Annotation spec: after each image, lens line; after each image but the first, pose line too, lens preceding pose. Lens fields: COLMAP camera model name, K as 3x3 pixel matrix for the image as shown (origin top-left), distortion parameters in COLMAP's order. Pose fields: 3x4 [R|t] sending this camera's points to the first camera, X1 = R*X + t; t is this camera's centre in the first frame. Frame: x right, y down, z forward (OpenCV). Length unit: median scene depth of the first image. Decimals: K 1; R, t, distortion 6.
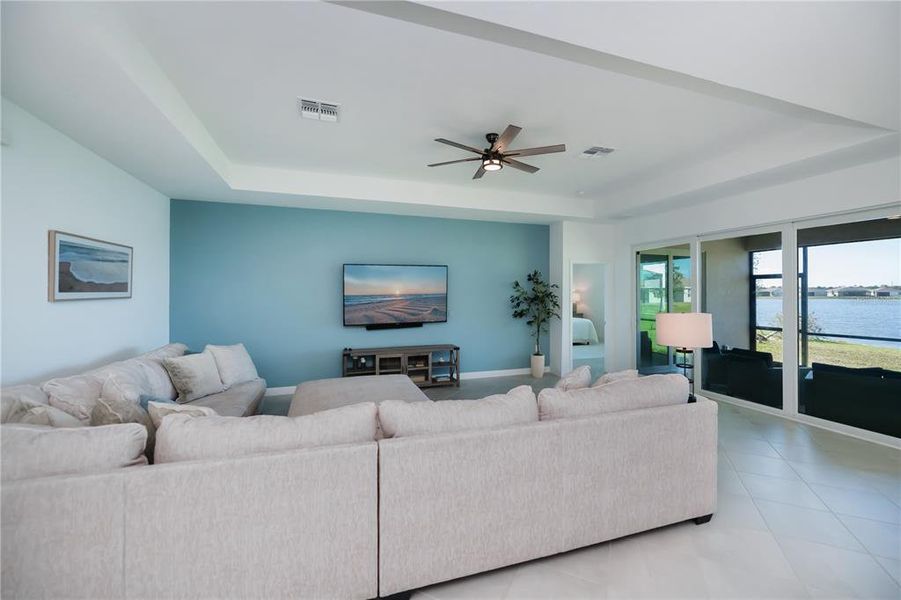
lens RADIAL K [[362.9, 0, 450.9], [0, 362.9, 294.4], [0, 0, 1]] dist [0.002052, 0.000179]
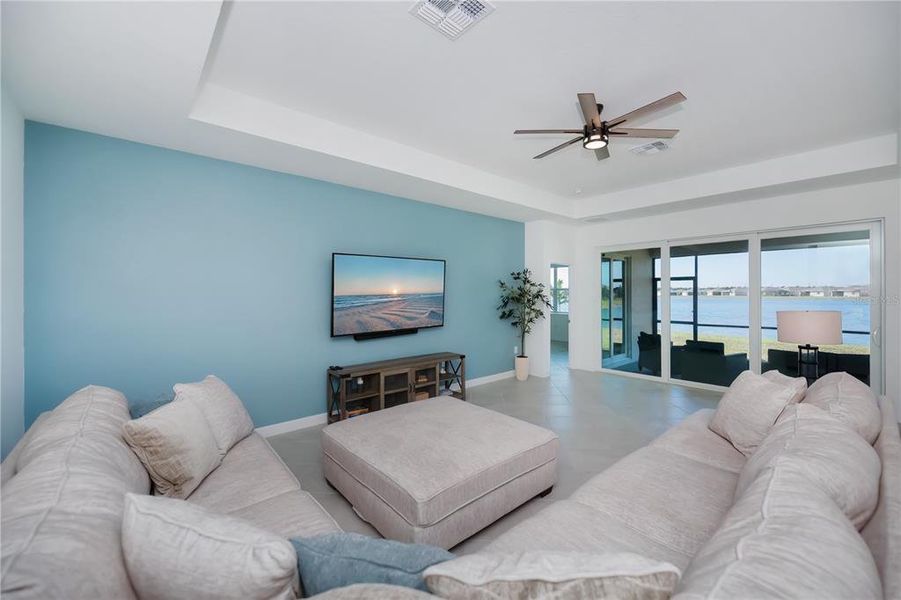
lens RADIAL K [[357.5, 0, 453.5], [0, 357.5, 295.2], [0, 0, 1]] dist [-0.000410, -0.000122]
pose [[0.923470, -0.003706, 0.383652, -0.329353], [0.003156, 0.999993, 0.002063, 0.001036], [-0.383657, -0.000694, 0.923475, 0.221787]]
